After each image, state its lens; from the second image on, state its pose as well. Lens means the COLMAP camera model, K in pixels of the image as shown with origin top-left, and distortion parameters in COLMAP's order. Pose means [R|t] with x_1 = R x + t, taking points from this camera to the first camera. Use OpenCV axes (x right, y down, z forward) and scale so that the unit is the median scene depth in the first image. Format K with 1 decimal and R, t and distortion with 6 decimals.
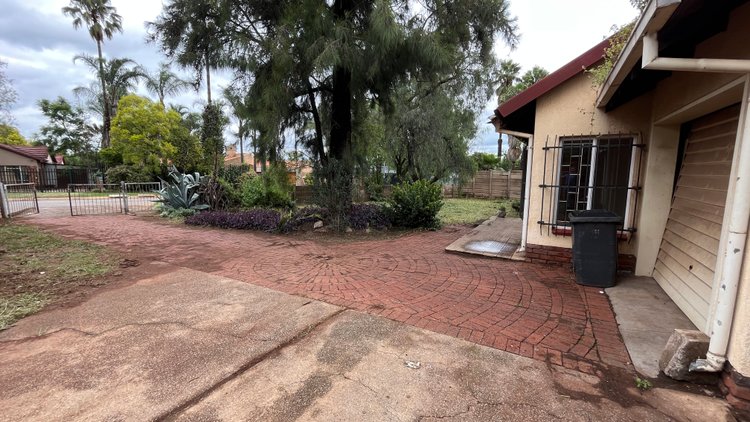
lens RADIAL K [[305.4, 0, 372.4], [0, 305.4, 210.4], [0, 0, 1]] dist [-0.001053, 0.000577]
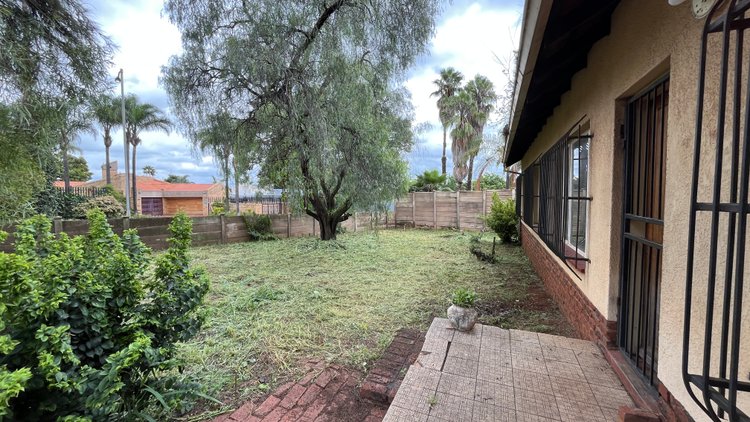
lens RADIAL K [[305.4, 0, 372.4], [0, 305.4, 210.4], [0, 0, 1]] dist [-0.001053, 0.000577]
pose [[0.987456, -0.016078, 0.157075, 0.104318], [0.030158, 0.995693, -0.087672, -0.020012], [-0.154989, 0.091309, 0.983687, 0.253901]]
